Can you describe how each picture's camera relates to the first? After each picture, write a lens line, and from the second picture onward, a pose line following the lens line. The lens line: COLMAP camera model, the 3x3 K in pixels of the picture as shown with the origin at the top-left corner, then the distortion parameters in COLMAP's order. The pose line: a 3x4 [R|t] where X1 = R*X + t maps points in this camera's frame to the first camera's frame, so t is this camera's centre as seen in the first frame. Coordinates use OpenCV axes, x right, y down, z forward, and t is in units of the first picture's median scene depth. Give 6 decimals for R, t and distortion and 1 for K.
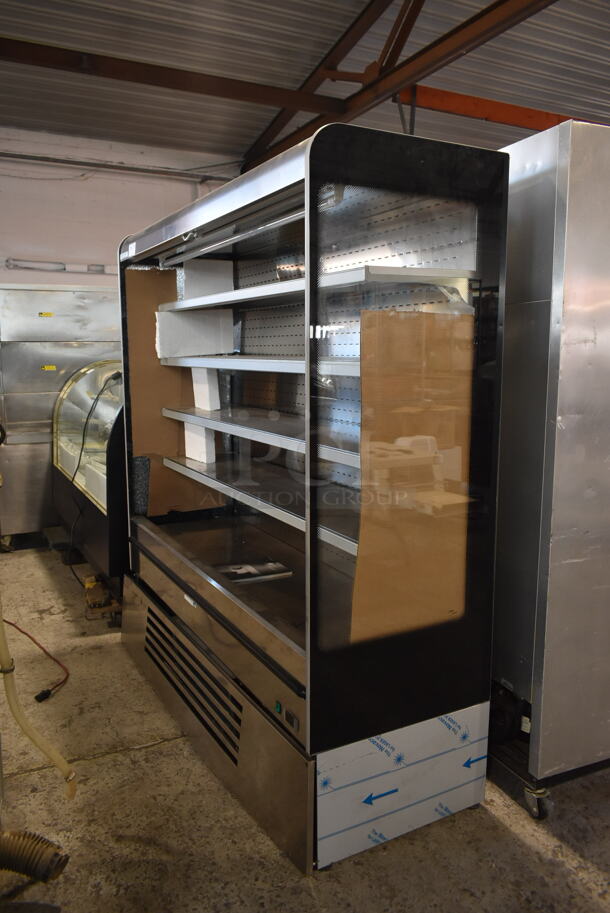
lens RADIAL K [[699.1, 0, 305.0], [0, 699.1, 456.5], [0, 0, 1]] dist [-0.018146, -0.002460]
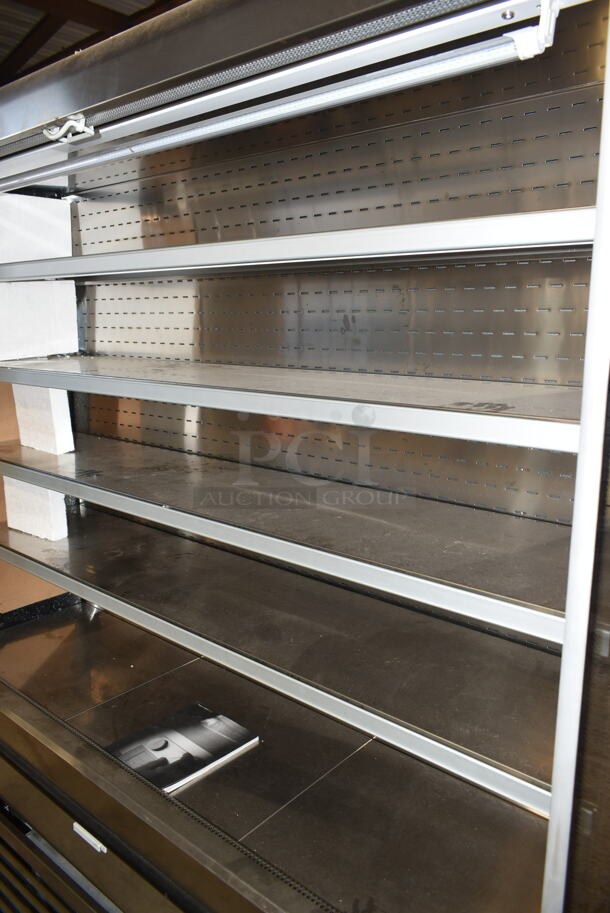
lens RADIAL K [[699.1, 0, 305.0], [0, 699.1, 456.5], [0, 0, 1]] dist [-0.018146, -0.002460]
pose [[0.934628, -0.064230, 0.349779, -0.137993], [0.050438, 0.997553, 0.048406, -0.077216], [-0.352032, -0.027599, 0.935581, 0.358804]]
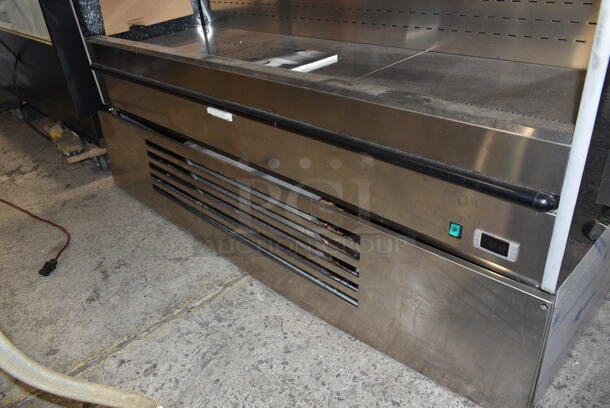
lens RADIAL K [[467.1, 0, 305.0], [0, 467.1, 204.0], [0, 0, 1]] dist [-0.018146, -0.002460]
pose [[0.959345, -0.214008, 0.184003, -0.147463], [0.132171, 0.916702, 0.377078, 0.094200], [-0.249374, -0.337428, 0.907720, 0.390516]]
